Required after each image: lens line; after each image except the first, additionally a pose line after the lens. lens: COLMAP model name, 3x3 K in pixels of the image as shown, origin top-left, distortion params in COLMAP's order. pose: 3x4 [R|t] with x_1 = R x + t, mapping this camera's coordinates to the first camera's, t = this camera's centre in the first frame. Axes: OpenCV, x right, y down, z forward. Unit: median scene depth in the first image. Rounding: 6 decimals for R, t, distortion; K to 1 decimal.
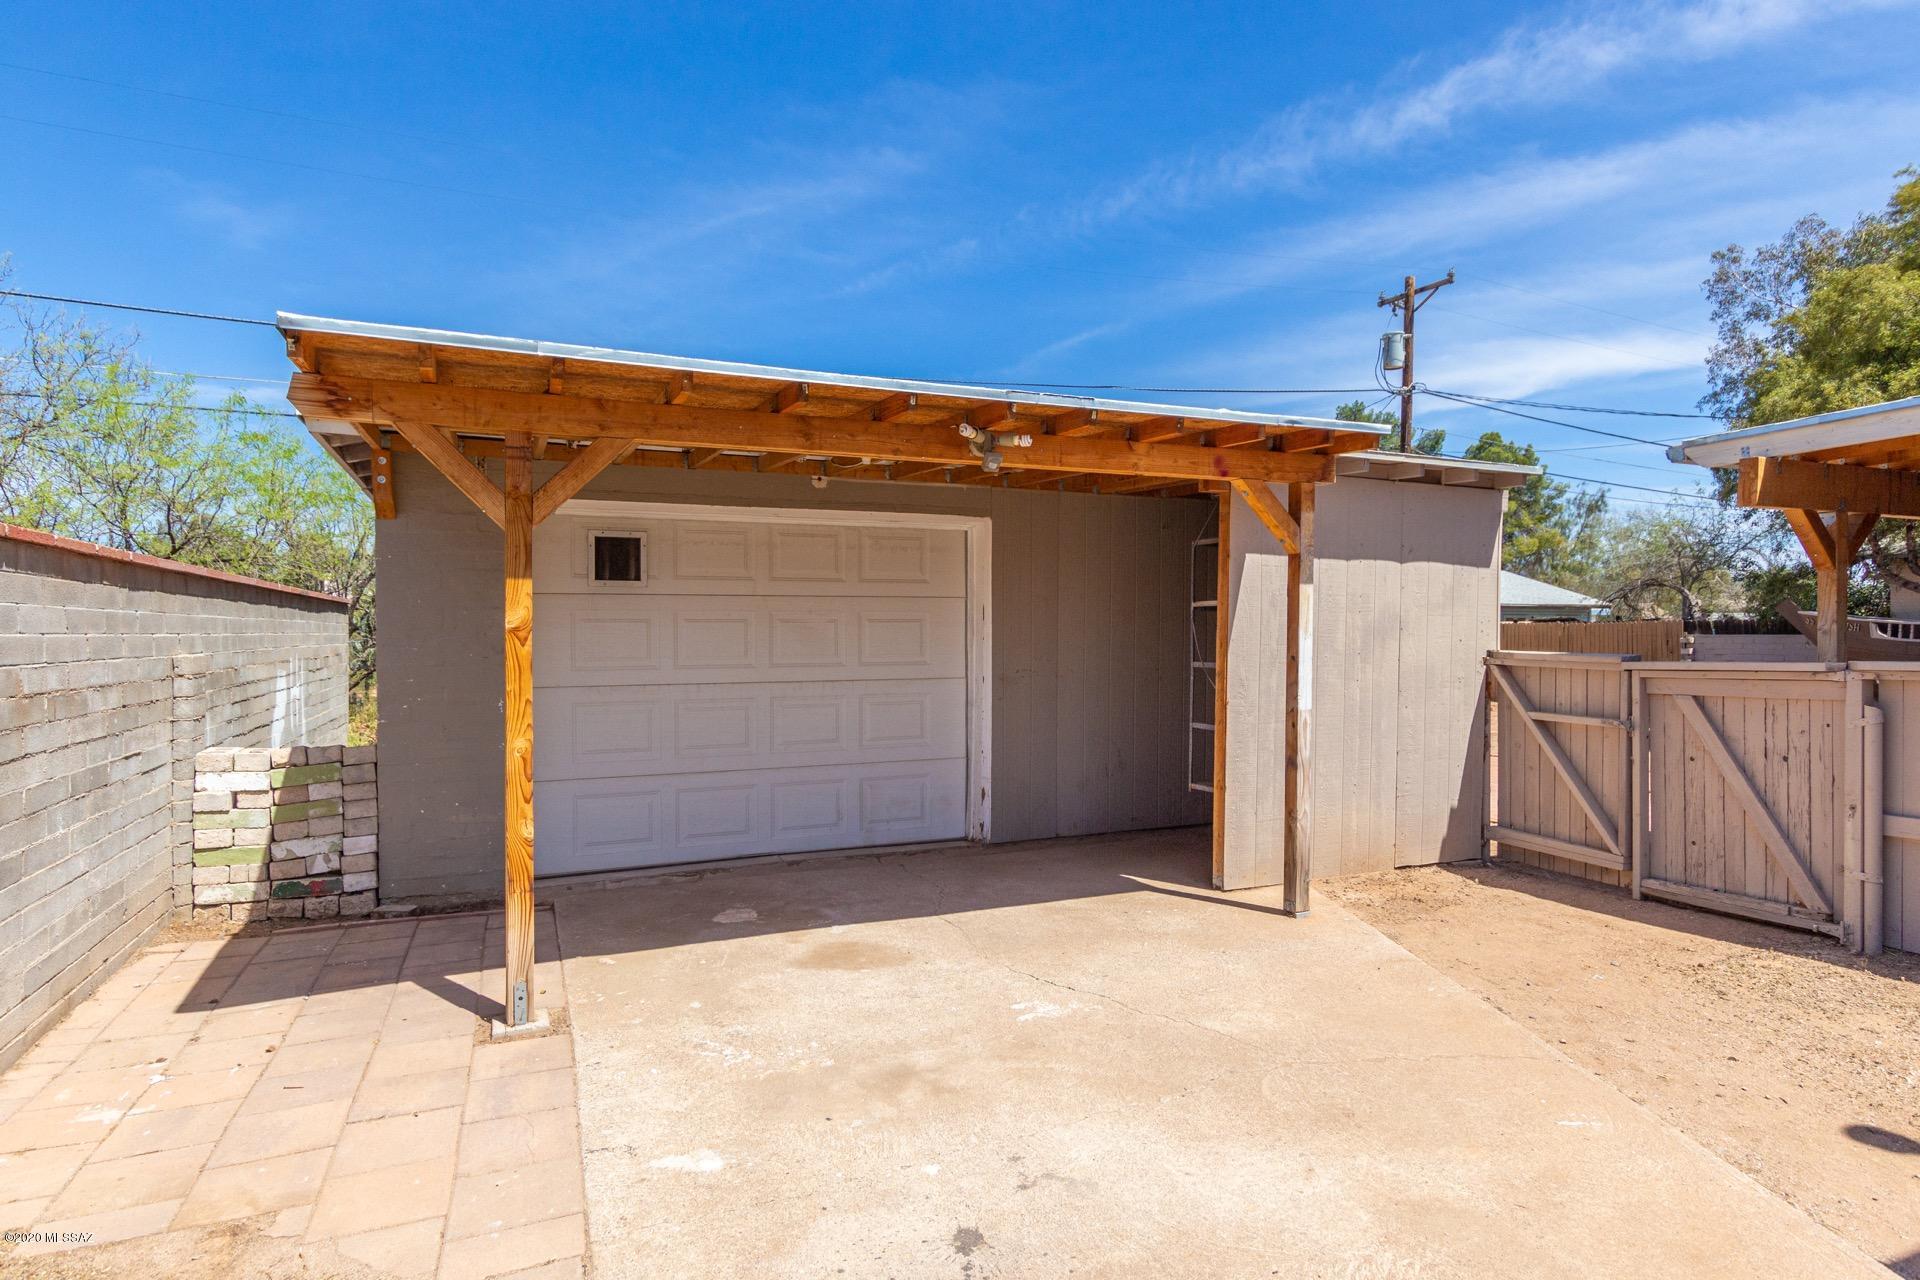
lens RADIAL K [[1026.1, 0, 956.9], [0, 1026.1, 663.3], [0, 0, 1]] dist [0.001157, -0.000626]
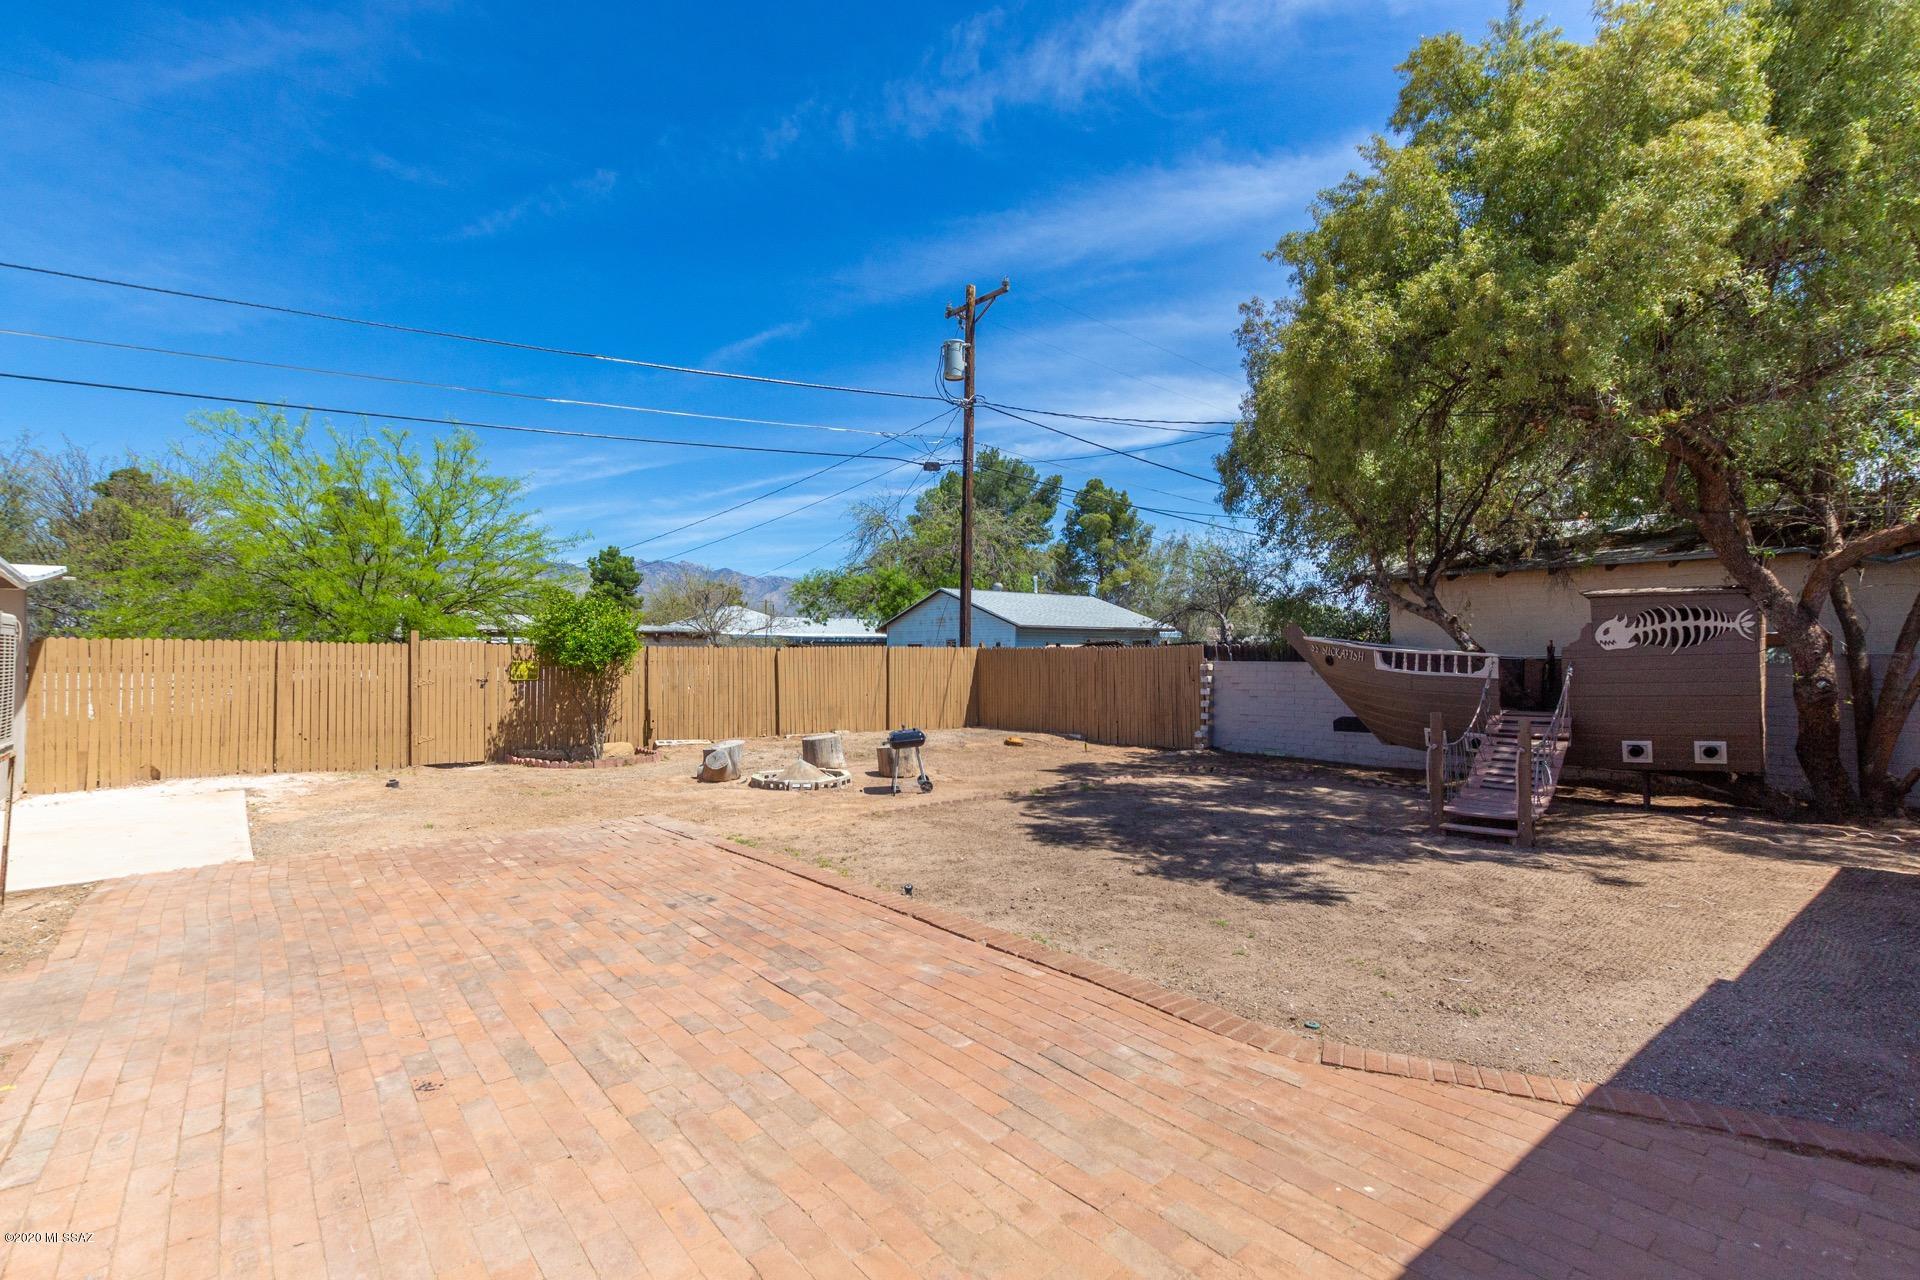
lens RADIAL K [[924.8, 0, 948.3], [0, 924.8, 648.8], [0, 0, 1]] dist [0.002272, -0.000601]
pose [[0.953107, 0.001866, 0.302627, 0.159765], [0.006878, 0.999589, -0.027826, -0.011390], [-0.302554, 0.028602, 0.952703, 0.187396]]
